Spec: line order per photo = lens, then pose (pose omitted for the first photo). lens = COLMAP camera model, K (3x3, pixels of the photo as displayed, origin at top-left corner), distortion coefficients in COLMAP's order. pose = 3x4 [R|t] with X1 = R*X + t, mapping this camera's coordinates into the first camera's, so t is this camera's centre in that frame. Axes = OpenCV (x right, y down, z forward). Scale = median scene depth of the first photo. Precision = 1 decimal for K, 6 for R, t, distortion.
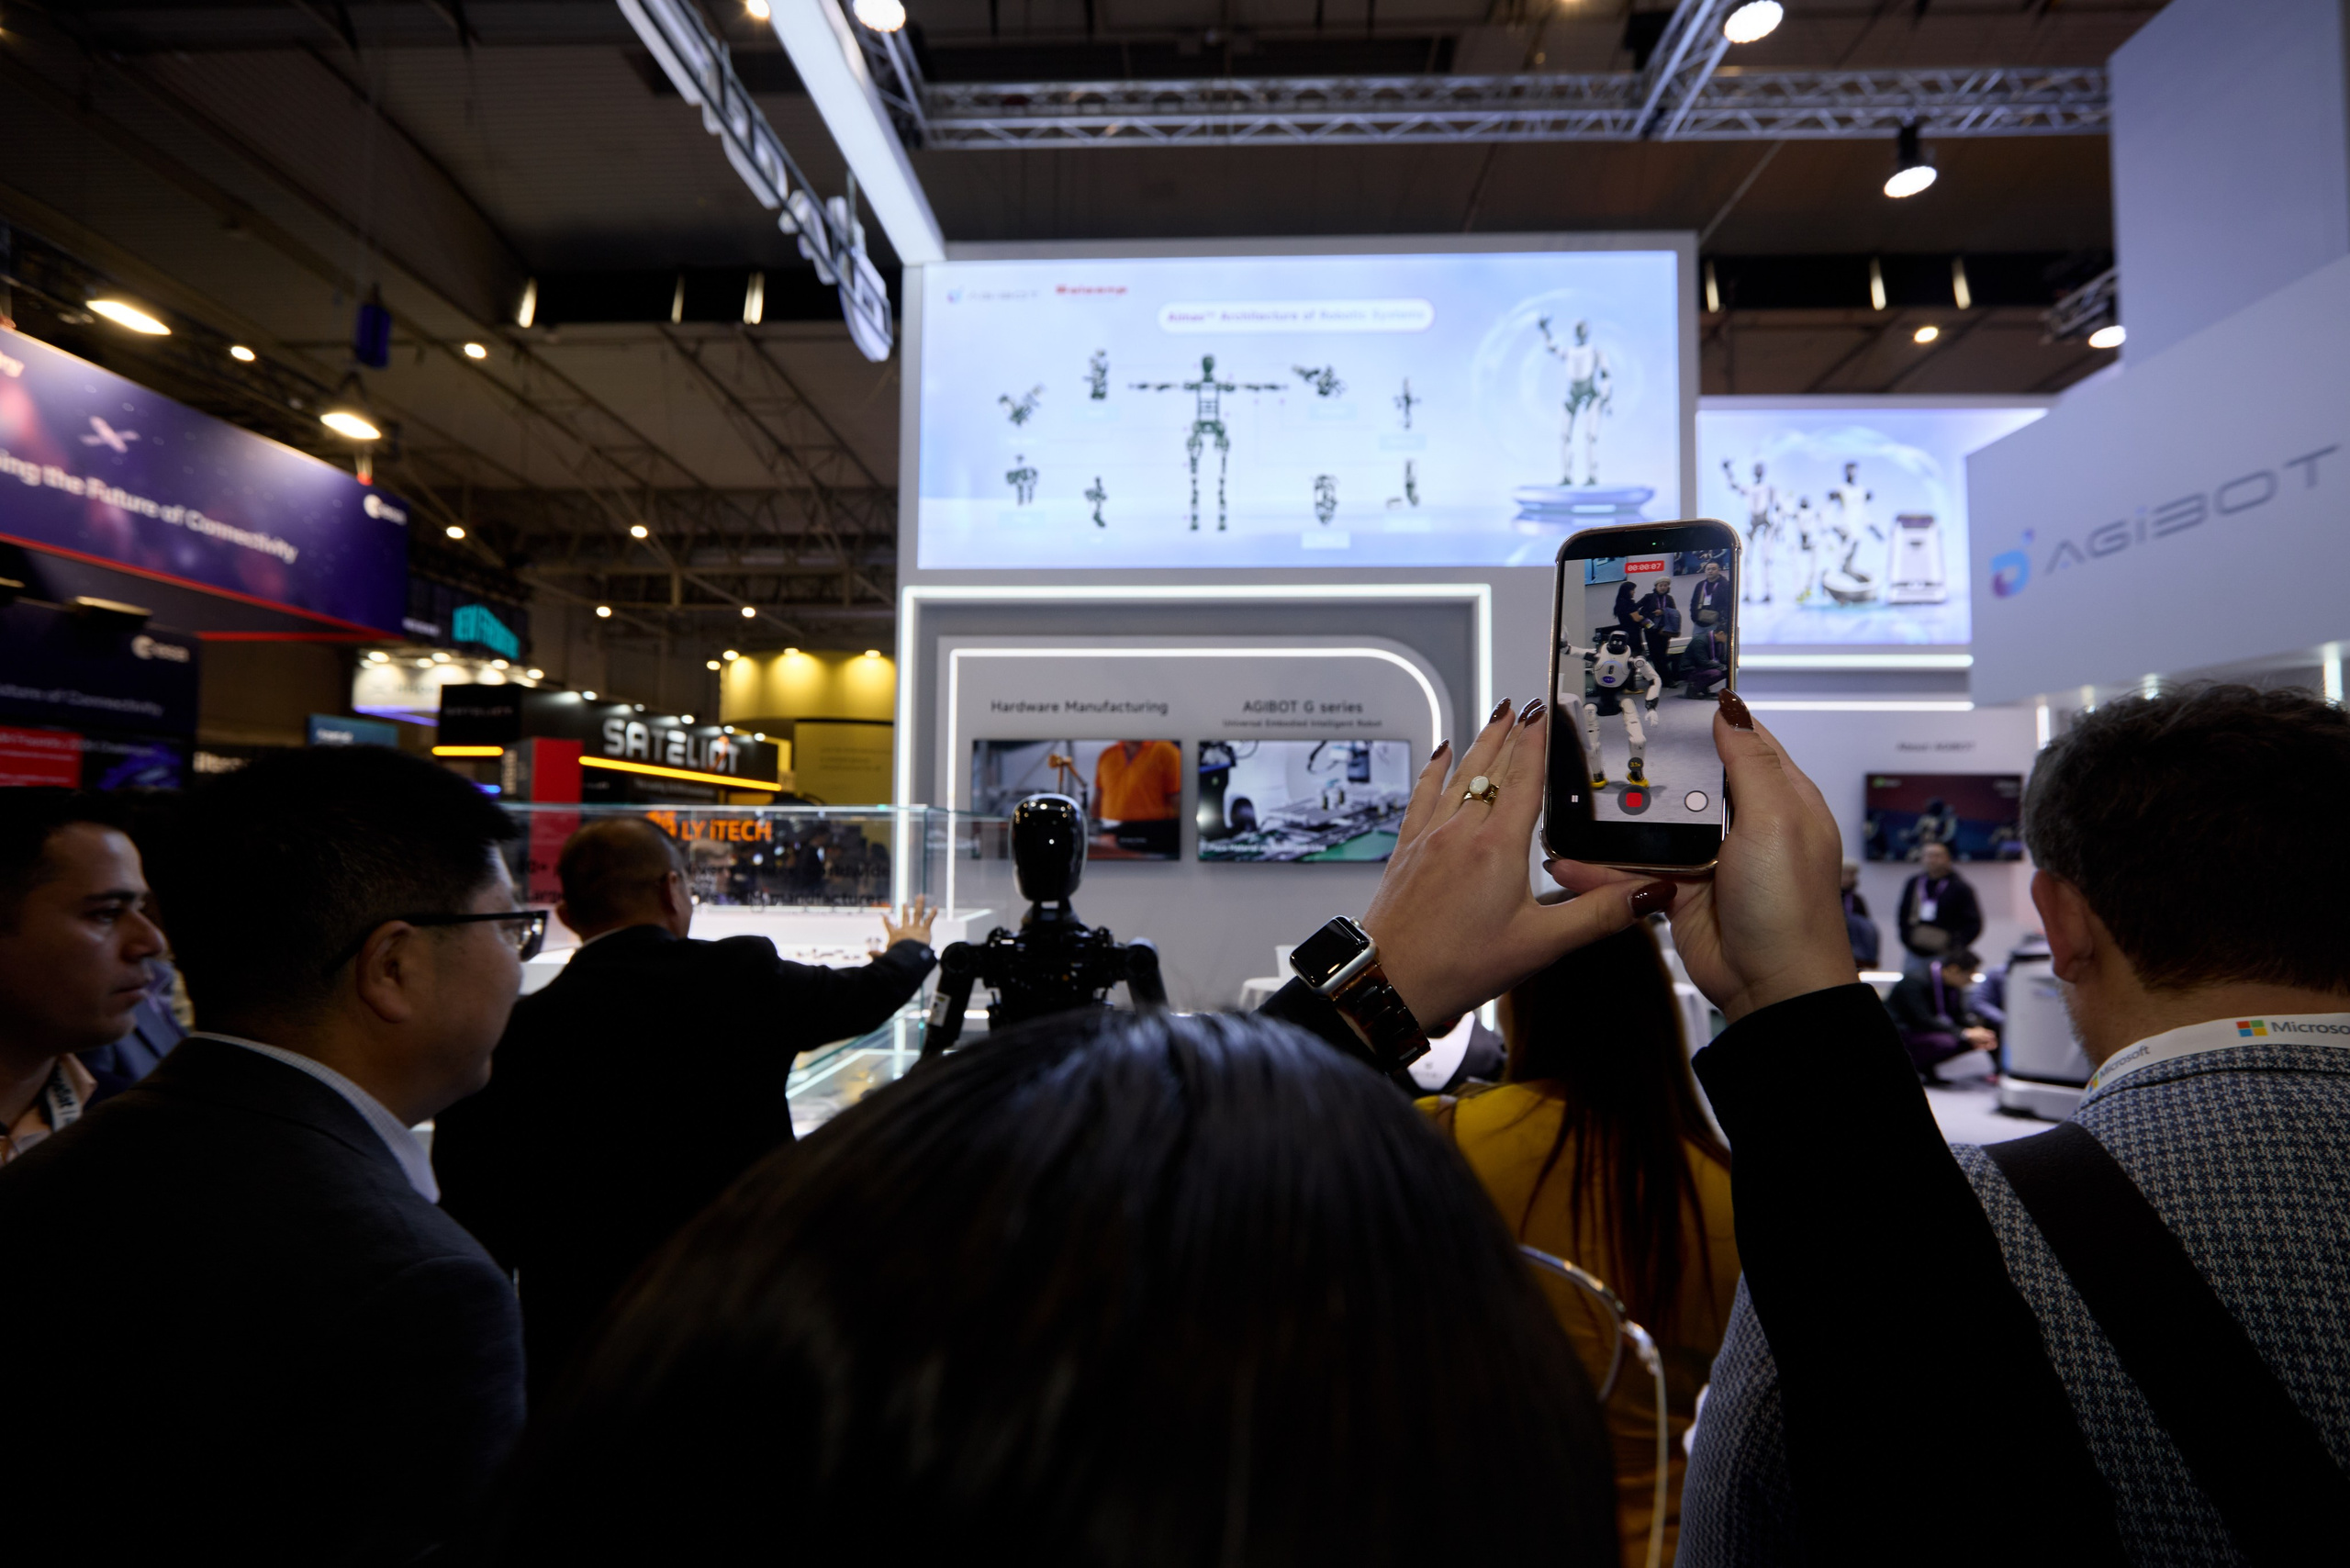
lens RADIAL K [[1114.3, 0, 1170.2], [0, 1114.3, 791.8], [0, 0, 1]] dist [0.001323, 0.000296]
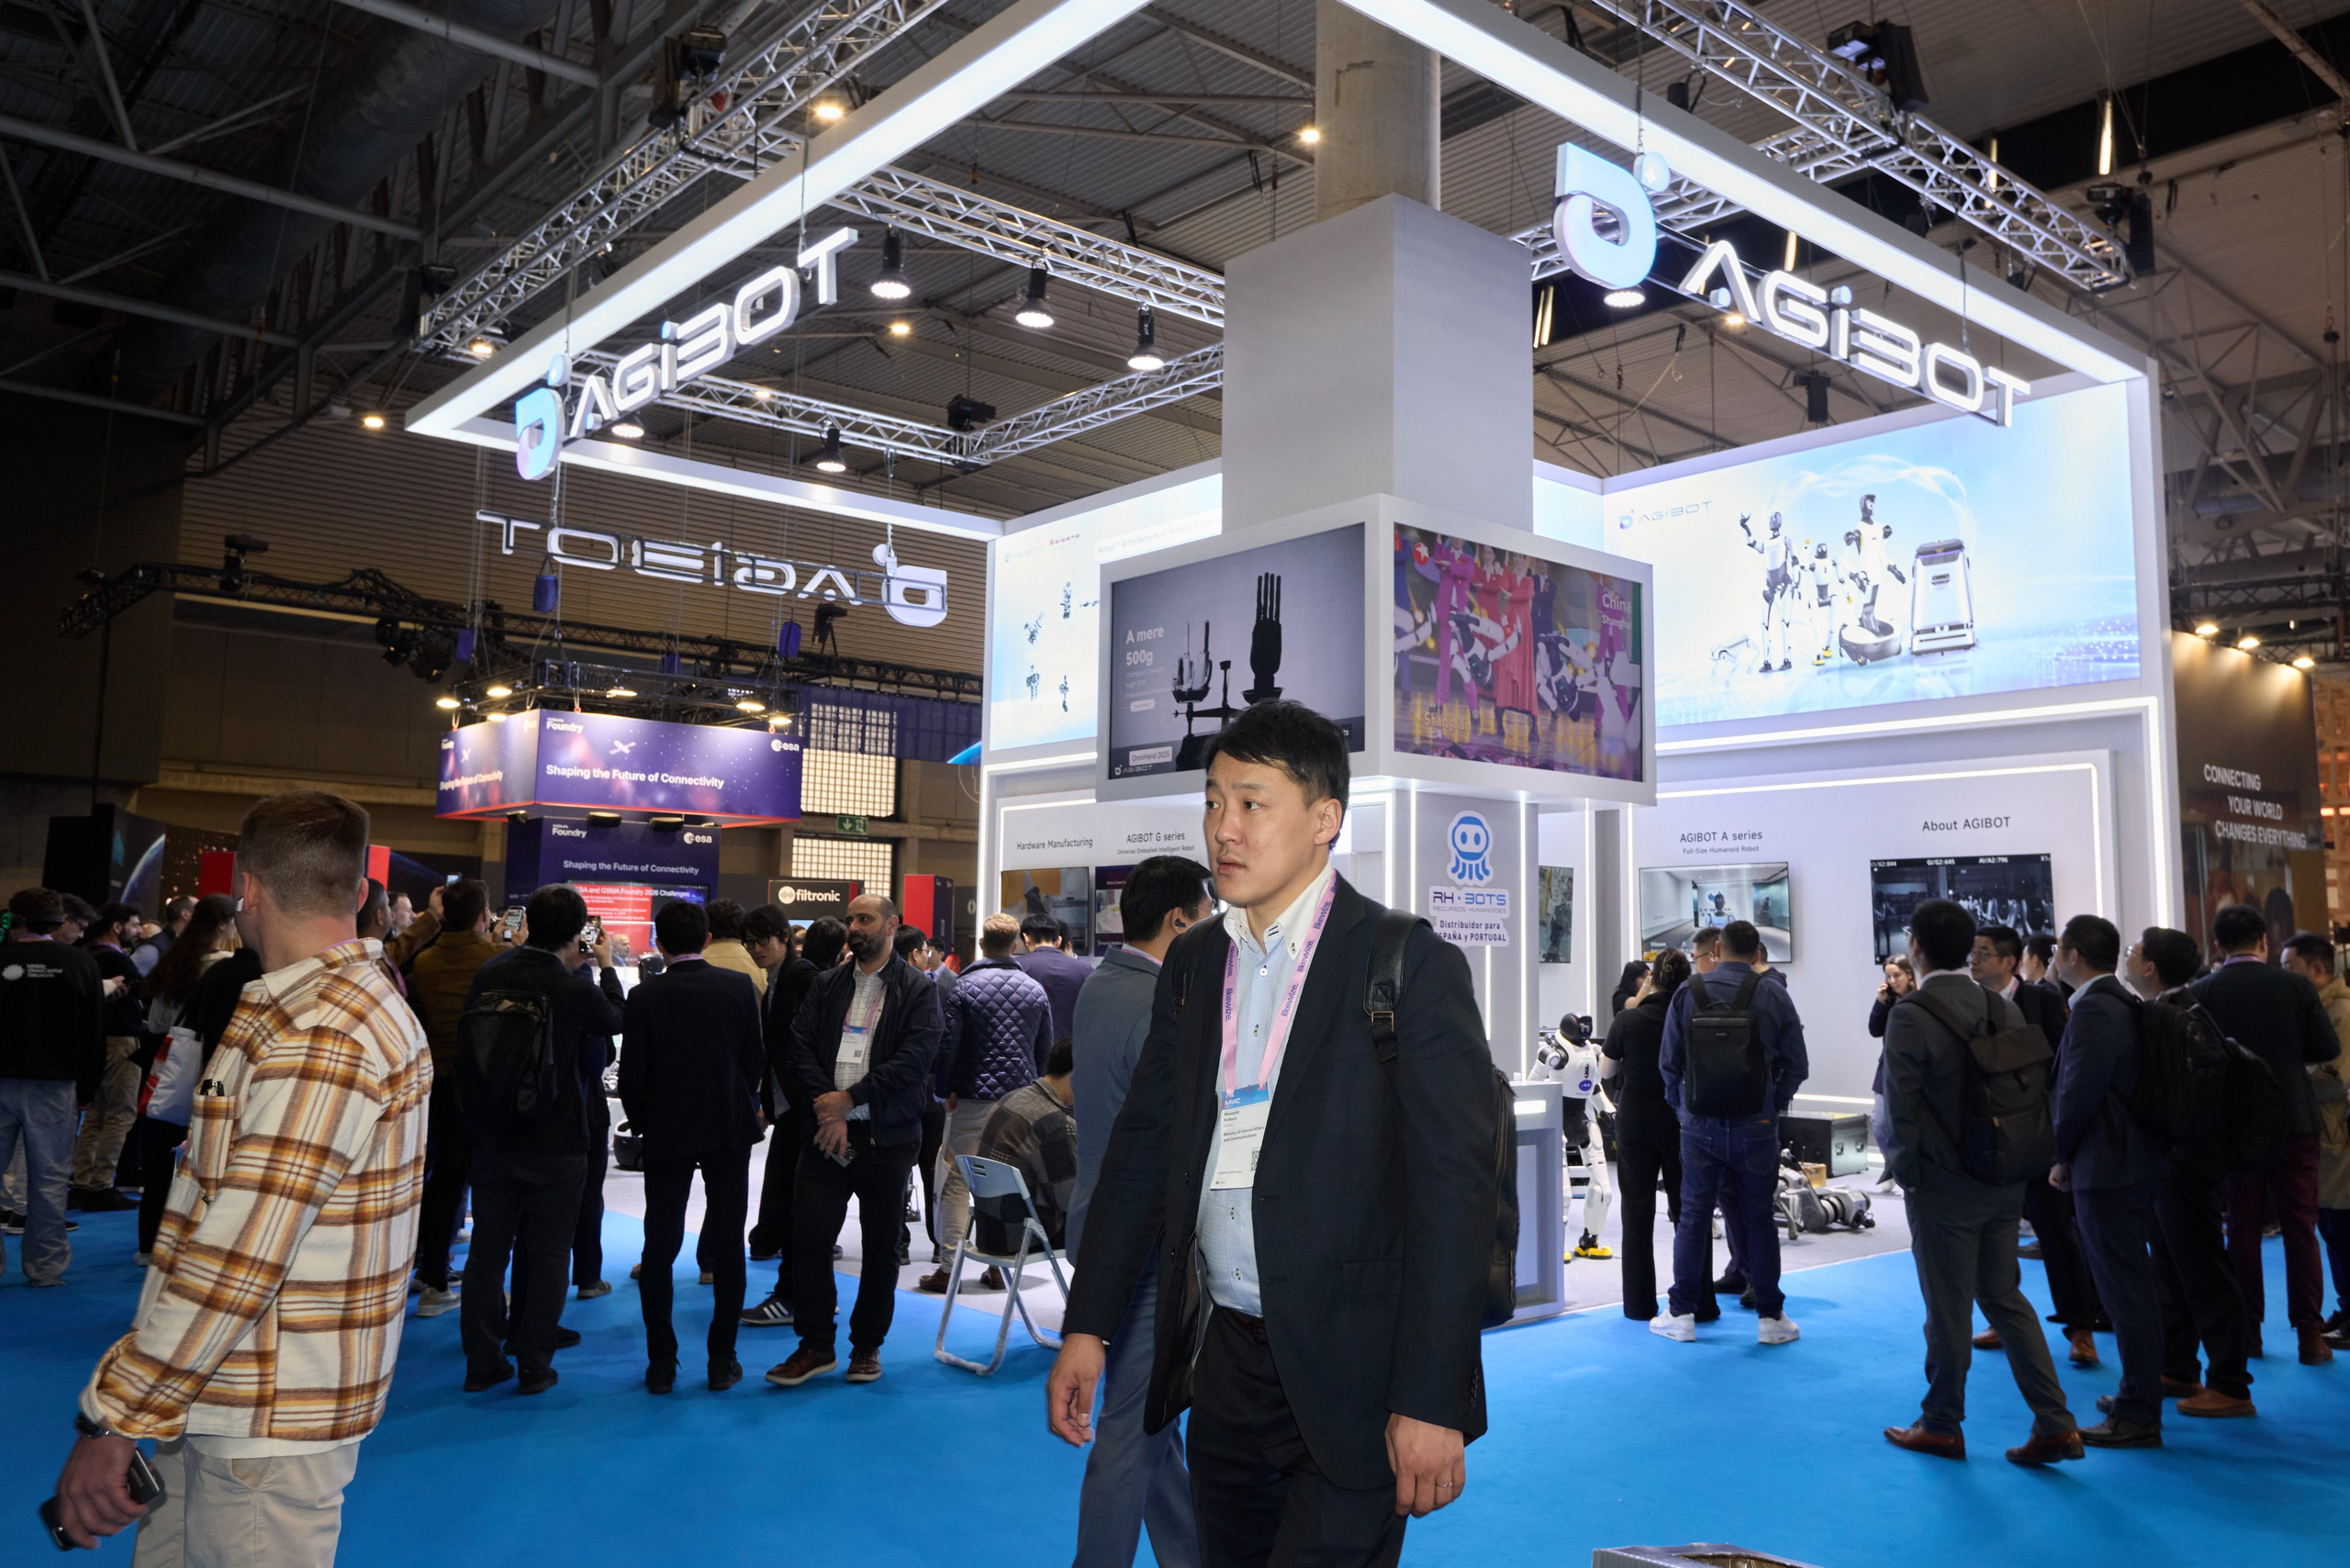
lens RADIAL K [[1827.5, 0, 1261.0], [0, 1827.5, 776.8], [0, 0, 1]] dist [-0.031943, 0.057882]
pose [[0.704046, -0.068997, -0.706794, 2.411578], [0.025465, 0.997082, -0.071968, 0.014577], [0.709697, 0.032670, 0.703749, -0.581602]]
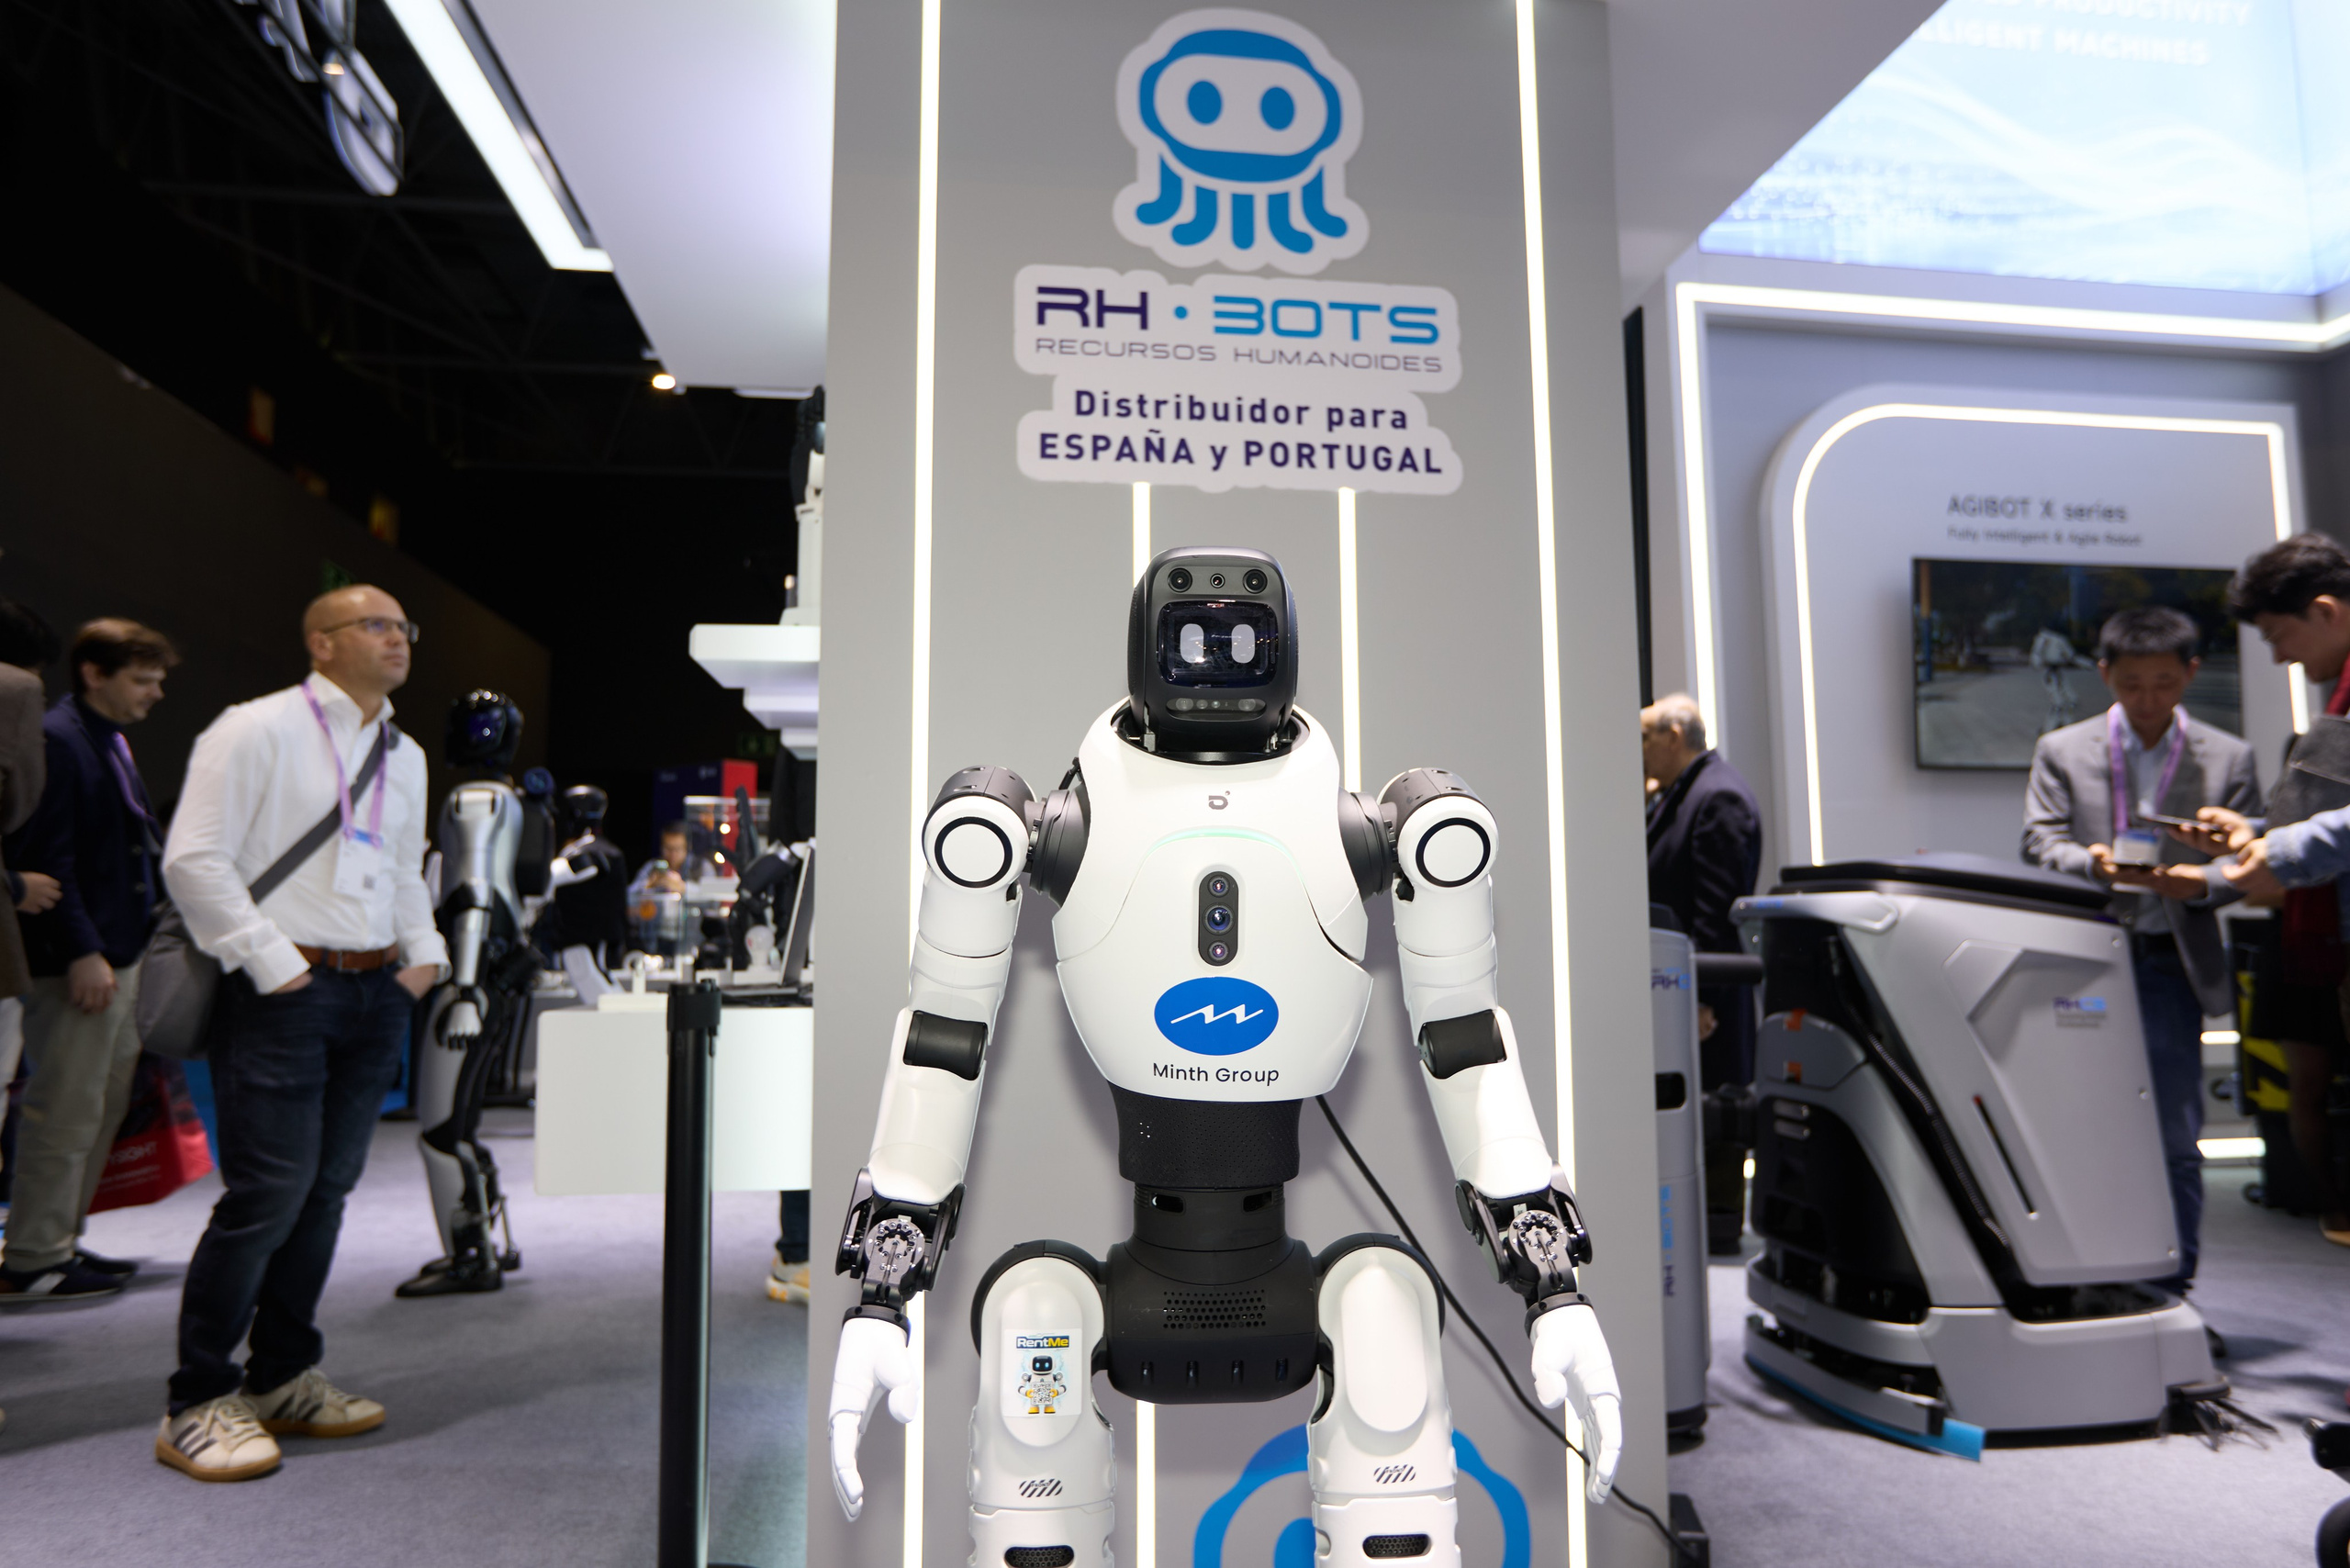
lens RADIAL K [[1454.3, 0, 1199.6], [0, 1454.3, 770.0], [0, 0, 1]] dist [-0.063157, 0.054800]
pose [[0.199736, -0.110632, -0.973584, 1.579687], [0.058537, 0.993178, -0.100849, 0.176410], [0.978100, -0.036847, 0.204850, 0.829541]]
